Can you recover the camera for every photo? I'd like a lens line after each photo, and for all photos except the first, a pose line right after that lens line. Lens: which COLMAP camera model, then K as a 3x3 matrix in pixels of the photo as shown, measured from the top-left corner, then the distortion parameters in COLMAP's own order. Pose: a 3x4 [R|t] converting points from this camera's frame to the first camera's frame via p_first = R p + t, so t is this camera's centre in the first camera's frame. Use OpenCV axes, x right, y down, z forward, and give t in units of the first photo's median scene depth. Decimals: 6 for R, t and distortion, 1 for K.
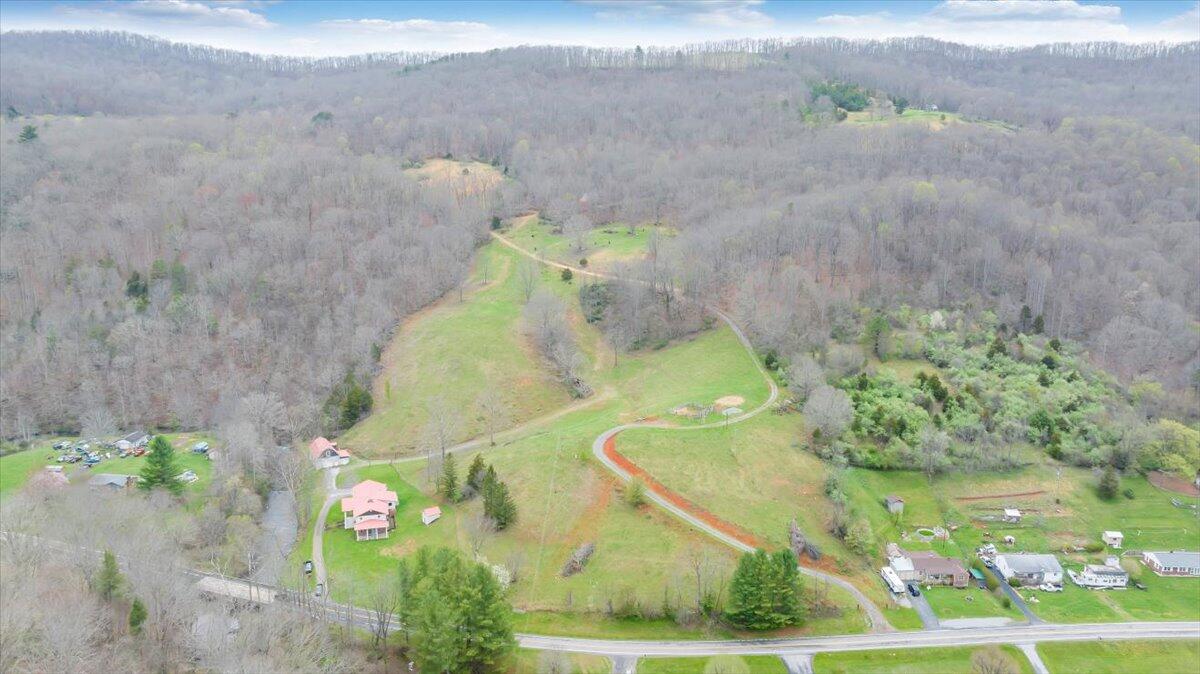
lens RADIAL K [[853.4, 0, 600.0], [0, 853.4, 337.0], [0, 0, 1]] dist [-0.020771, 0.001767]
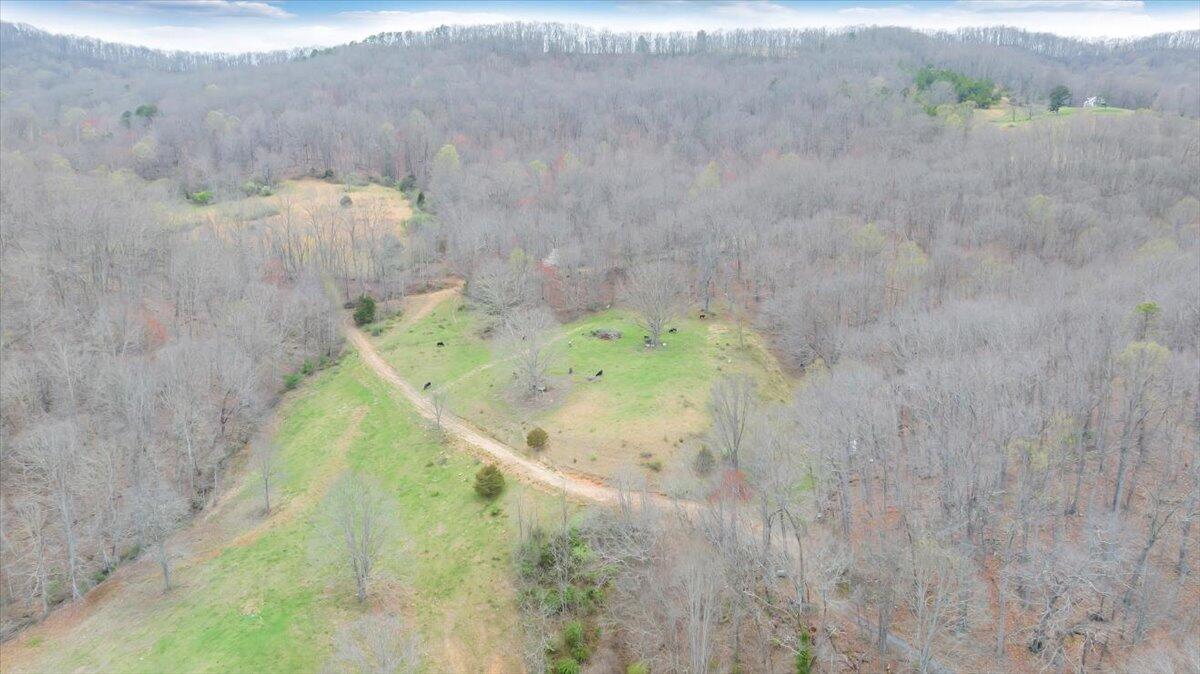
lens RADIAL K [[853.4, 0, 600.0], [0, 853.4, 337.0], [0, 0, 1]] dist [-0.020771, 0.001767]
pose [[0.999983, 0.000142, 0.005828, 0.009255], [0.000015, 0.999640, -0.026825, -0.158422], [-0.005830, 0.026825, 0.999623, 0.777946]]
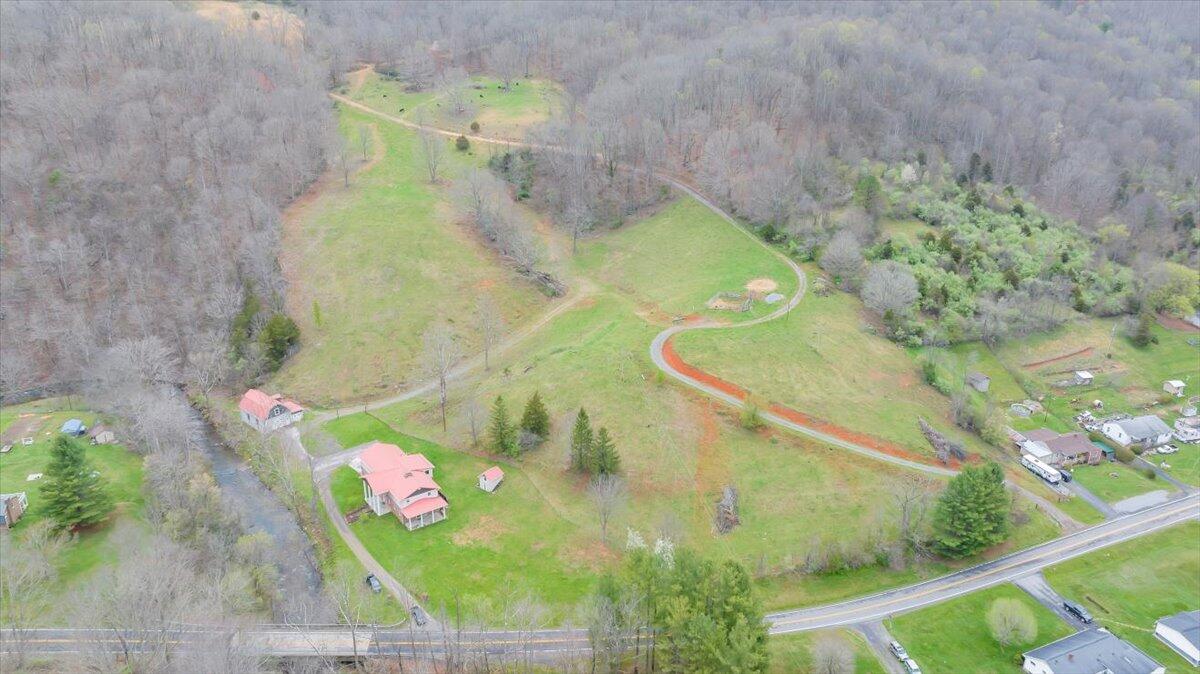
lens RADIAL K [[853.4, 0, 600.0], [0, 853.4, 337.0], [0, 0, 1]] dist [-0.020771, 0.001767]
pose [[0.941950, -0.125823, 0.311285, -0.242755], [0.069712, 0.980214, 0.185259, -0.040599], [-0.328436, -0.152805, 0.932084, 0.190924]]
